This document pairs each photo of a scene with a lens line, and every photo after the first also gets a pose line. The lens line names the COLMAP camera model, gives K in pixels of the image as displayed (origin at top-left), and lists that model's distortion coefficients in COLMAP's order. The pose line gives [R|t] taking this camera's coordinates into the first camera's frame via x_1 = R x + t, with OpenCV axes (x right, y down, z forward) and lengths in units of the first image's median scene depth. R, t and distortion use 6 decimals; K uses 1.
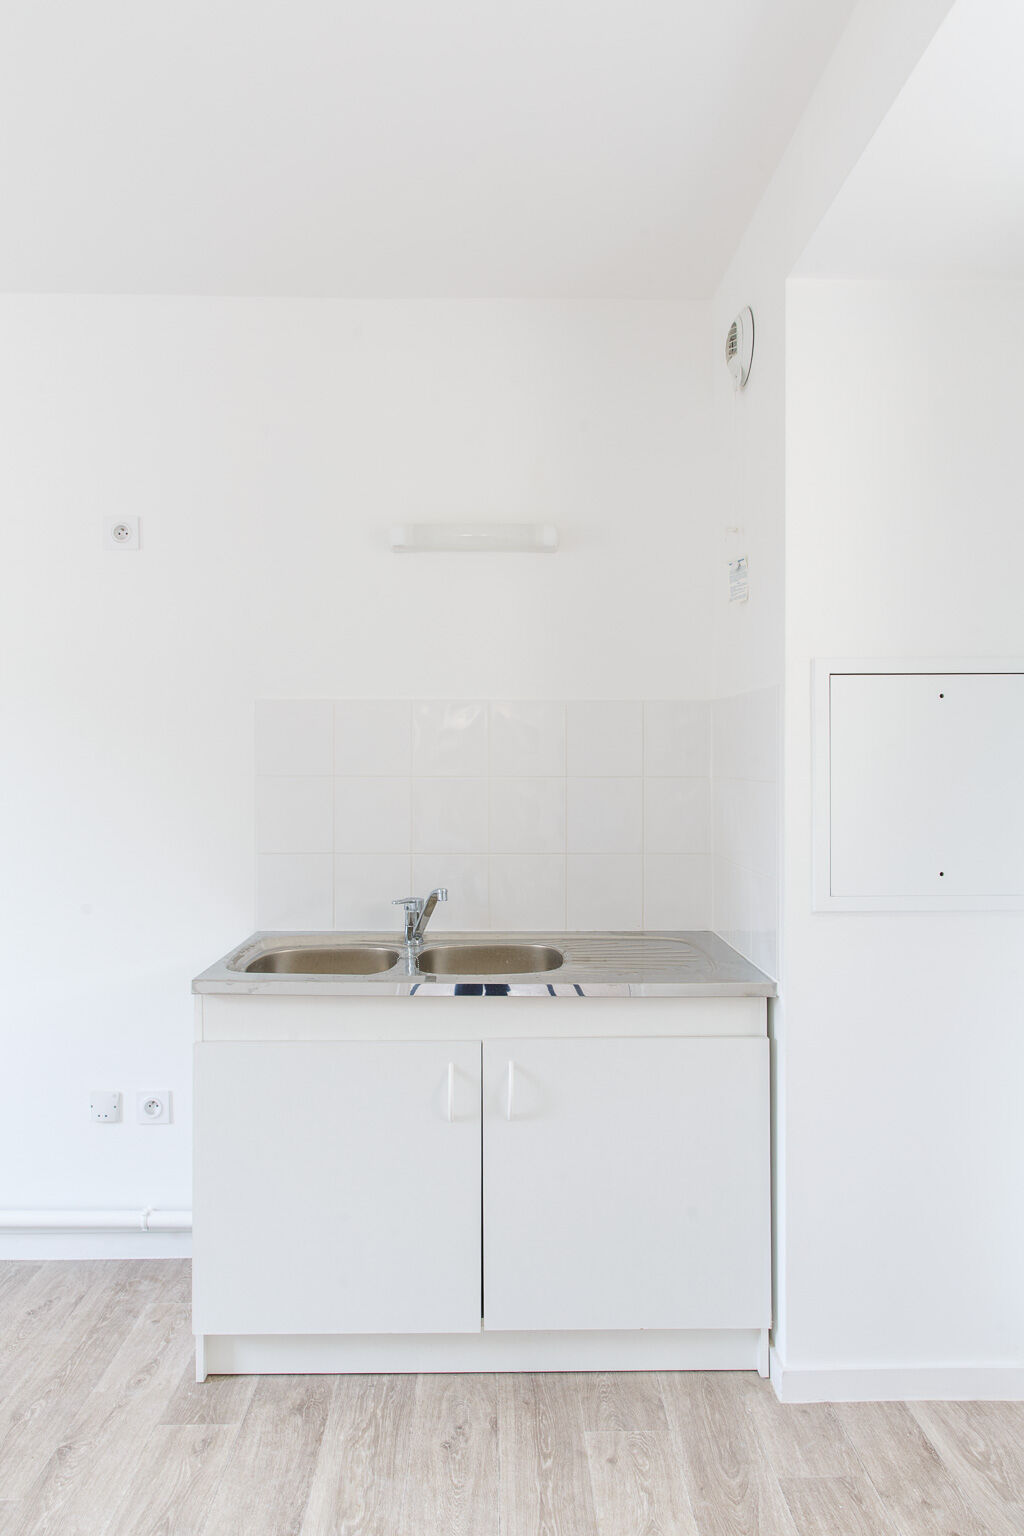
lens RADIAL K [[1046.1, 0, 512.0], [0, 1046.1, 768.0], [0, 0, 1]] dist [0.004283, 0.017273]
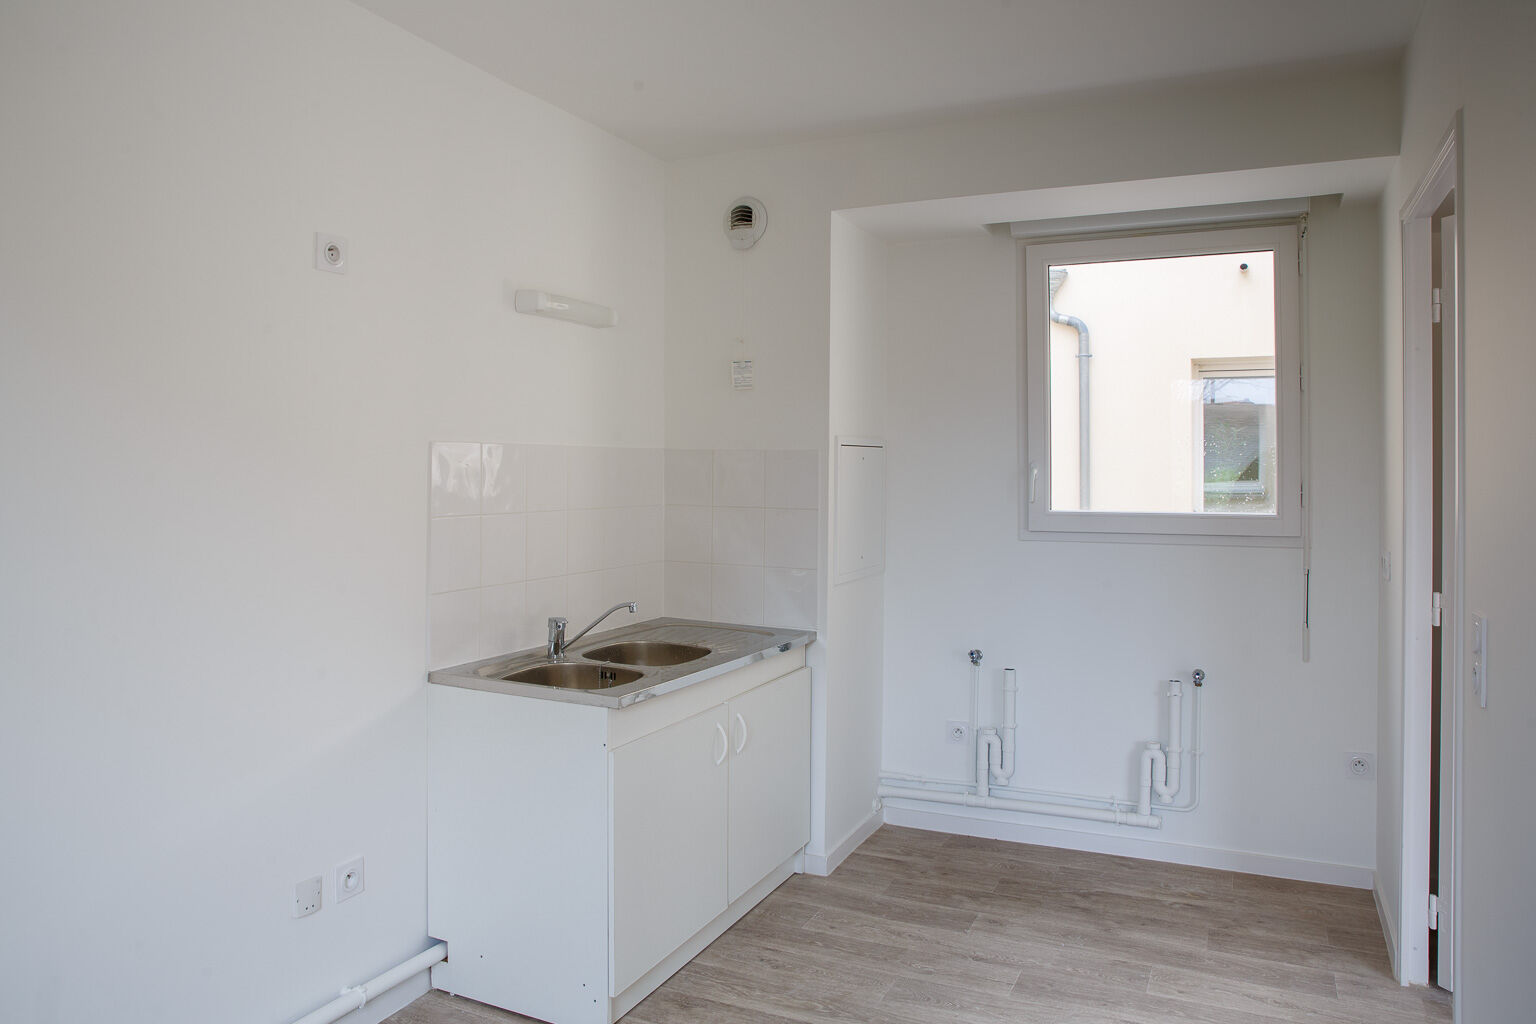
lens RADIAL K [[1046.1, 0, 767.2], [0, 1046.1, 491.9], [0, 0, 1]] dist [0.004283, 0.017273]
pose [[0.446727, -0.013513, 0.894568, -1.290057], [0.005808, 0.999909, 0.012204, -0.032516], [-0.894651, -0.000256, 0.446765, 0.340233]]
